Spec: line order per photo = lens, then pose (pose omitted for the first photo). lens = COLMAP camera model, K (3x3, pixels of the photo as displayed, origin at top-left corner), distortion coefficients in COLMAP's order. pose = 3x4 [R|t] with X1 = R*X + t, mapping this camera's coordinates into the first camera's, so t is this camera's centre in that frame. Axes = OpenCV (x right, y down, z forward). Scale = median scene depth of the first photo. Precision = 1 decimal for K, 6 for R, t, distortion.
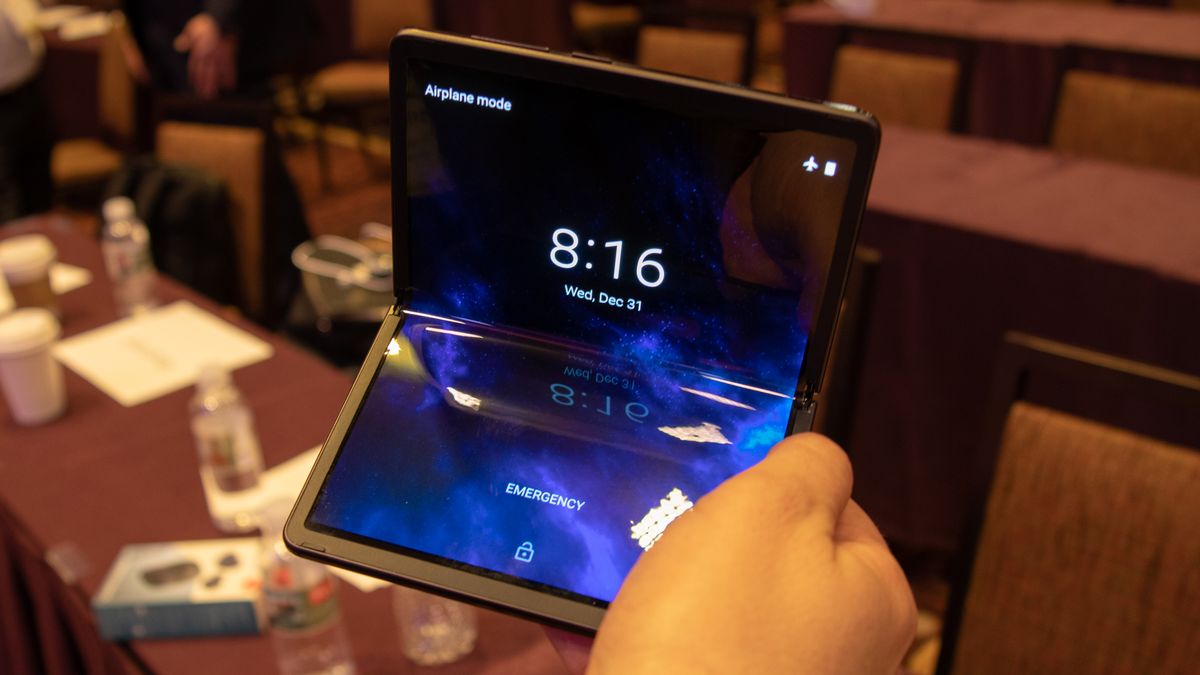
lens RADIAL K [[1283.4, 0, 599.5], [0, 1283.4, 335.9], [0, 0, 1]] dist [-0.009859, 0.000000]
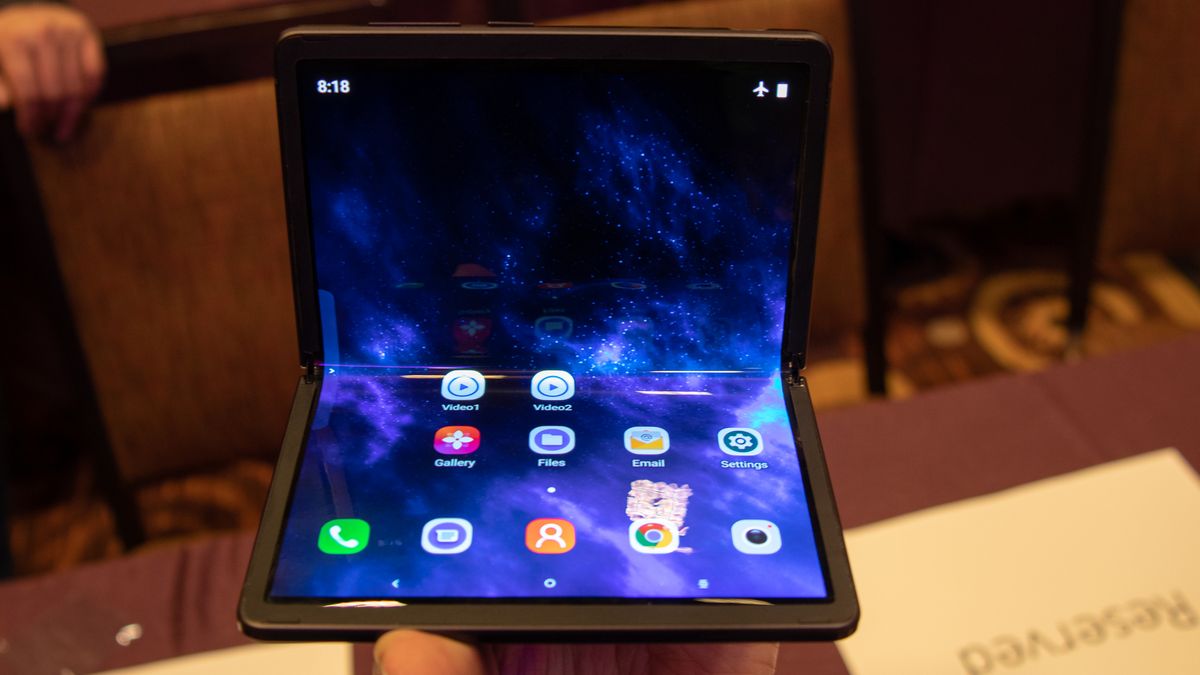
lens RADIAL K [[1283.4, 0, 601.0], [0, 1283.4, 338.6], [0, 0, 1]] dist [-0.009859, 0.000000]
pose [[0.958041, -0.165863, 0.233766, -0.175043], [0.223215, 0.943357, -0.245465, 0.215252], [-0.179811, 0.287346, 0.940798, 0.172643]]
